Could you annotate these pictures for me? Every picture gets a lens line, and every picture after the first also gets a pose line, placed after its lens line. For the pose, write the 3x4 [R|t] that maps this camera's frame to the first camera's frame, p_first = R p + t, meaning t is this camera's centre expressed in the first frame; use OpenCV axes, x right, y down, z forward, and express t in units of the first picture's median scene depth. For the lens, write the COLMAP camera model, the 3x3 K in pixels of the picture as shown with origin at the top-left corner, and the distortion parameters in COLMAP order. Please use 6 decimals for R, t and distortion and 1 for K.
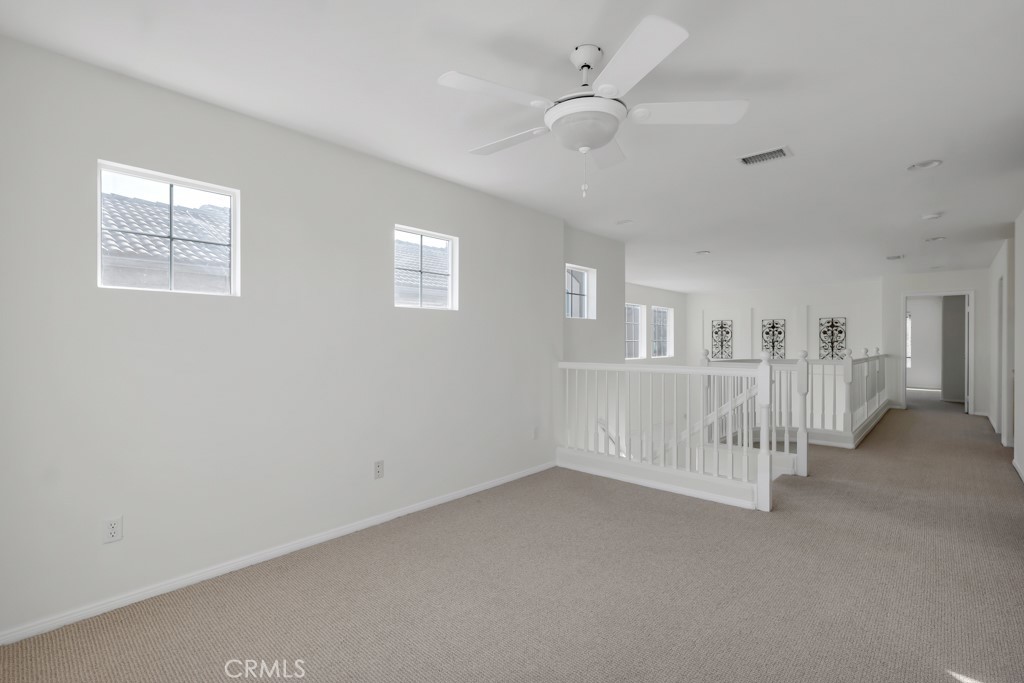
lens RADIAL K [[467.1, 0, 505.9], [0, 467.1, 344.3], [0, 0, 1]] dist [0.013878, -0.001288]
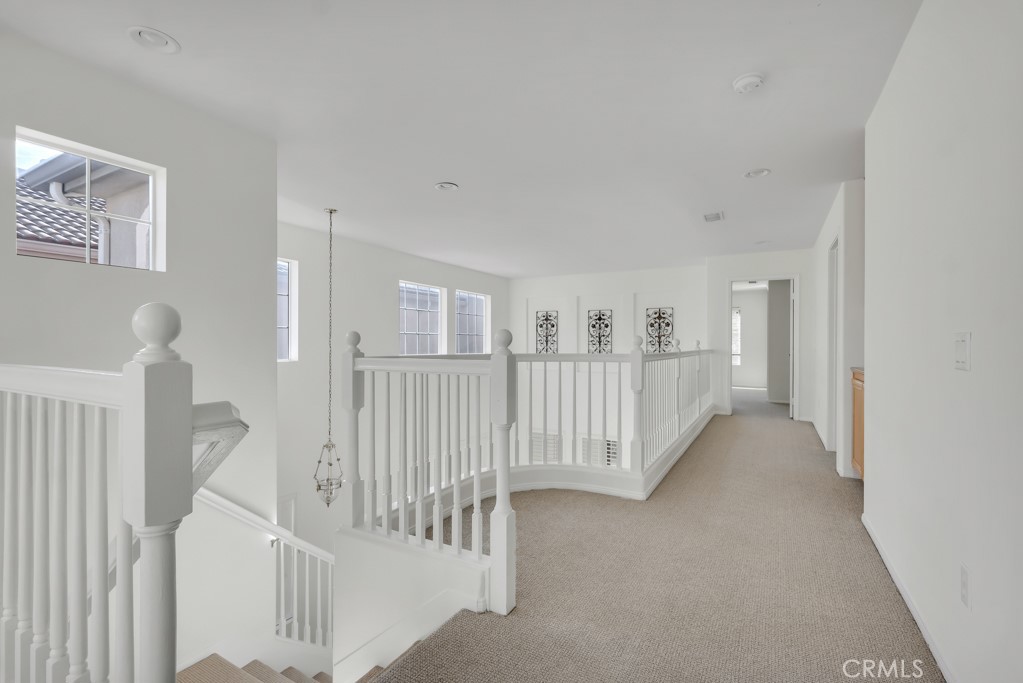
lens RADIAL K [[466.7, 0, 494.3], [0, 466.7, 345.9], [0, 0, 1]] dist [0.013878, -0.001288]
pose [[0.976582, 0.000241, 0.215146, 0.237890], [-0.000653, 0.999998, 0.001847, 0.012434], [-0.215145, -0.001944, 0.976580, 0.255833]]
